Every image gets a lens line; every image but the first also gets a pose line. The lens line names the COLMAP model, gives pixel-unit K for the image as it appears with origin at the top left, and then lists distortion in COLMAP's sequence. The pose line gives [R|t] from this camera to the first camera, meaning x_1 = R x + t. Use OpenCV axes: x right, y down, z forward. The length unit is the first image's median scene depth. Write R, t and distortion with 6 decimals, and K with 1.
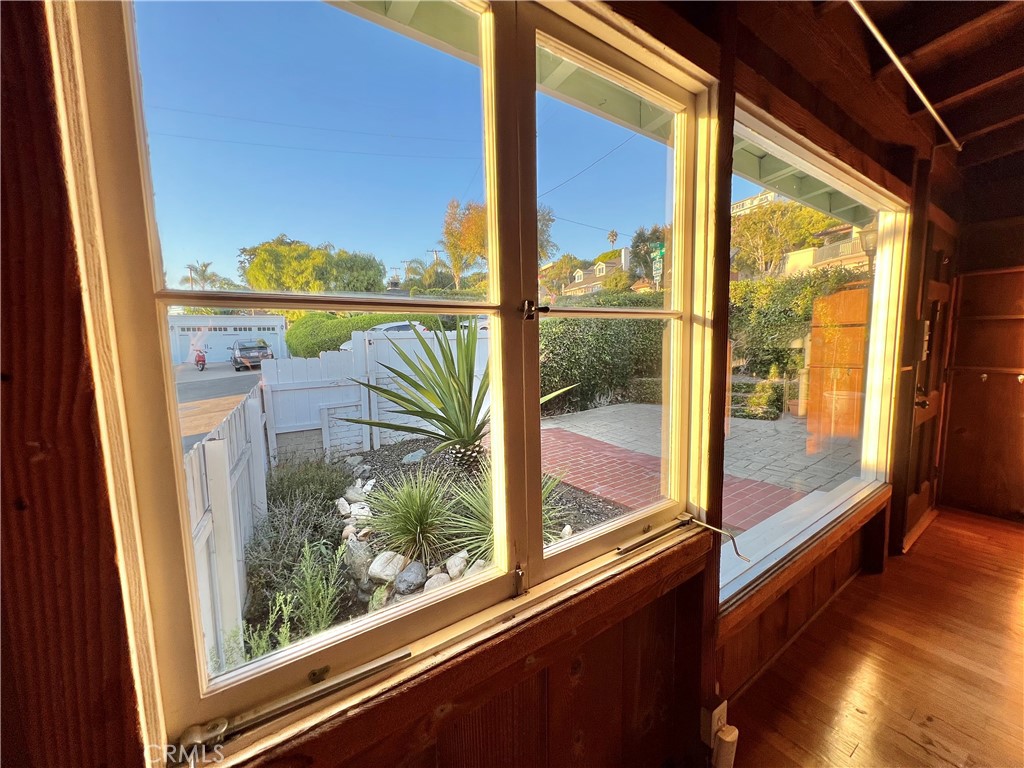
lens RADIAL K [[411.0, 0, 510.3], [0, 411.0, 385.3], [0, 0, 1]] dist [-0.004097, 0.000269]
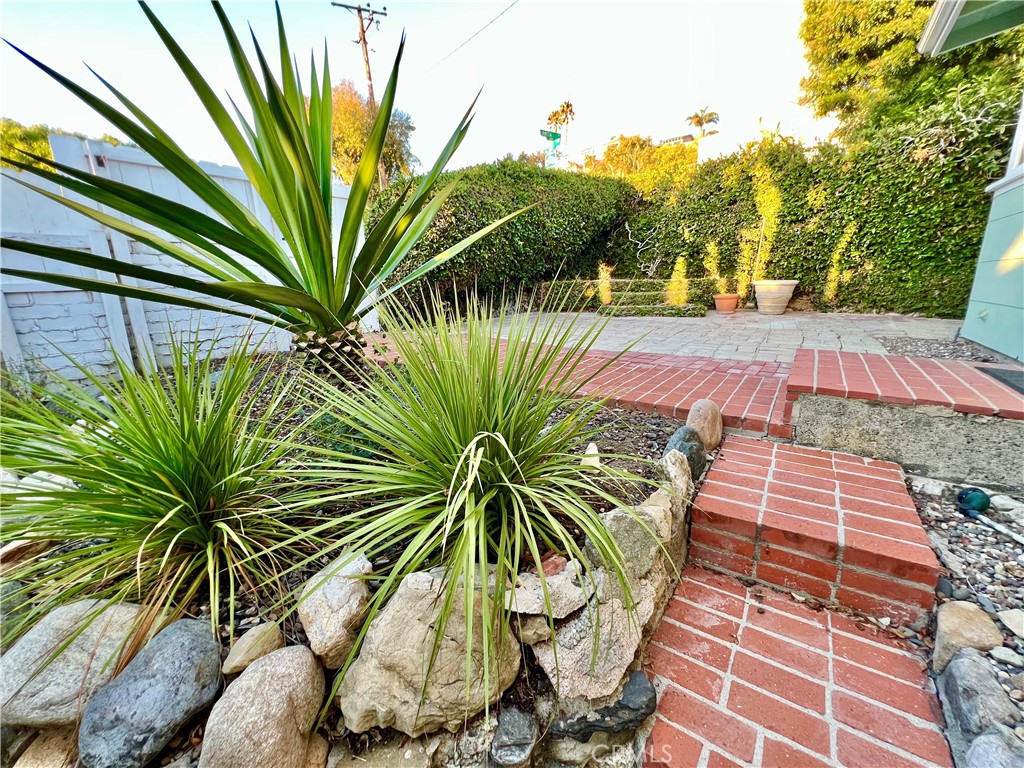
lens RADIAL K [[411.0, 0, 513.6], [0, 411.0, 385.5], [0, 0, 1]] dist [-0.004097, 0.000269]
pose [[0.946030, -0.078858, 0.314338, -0.055522], [0.038302, 0.990352, 0.133177, 0.152818], [-0.321807, -0.113950, 0.939923, 0.436993]]
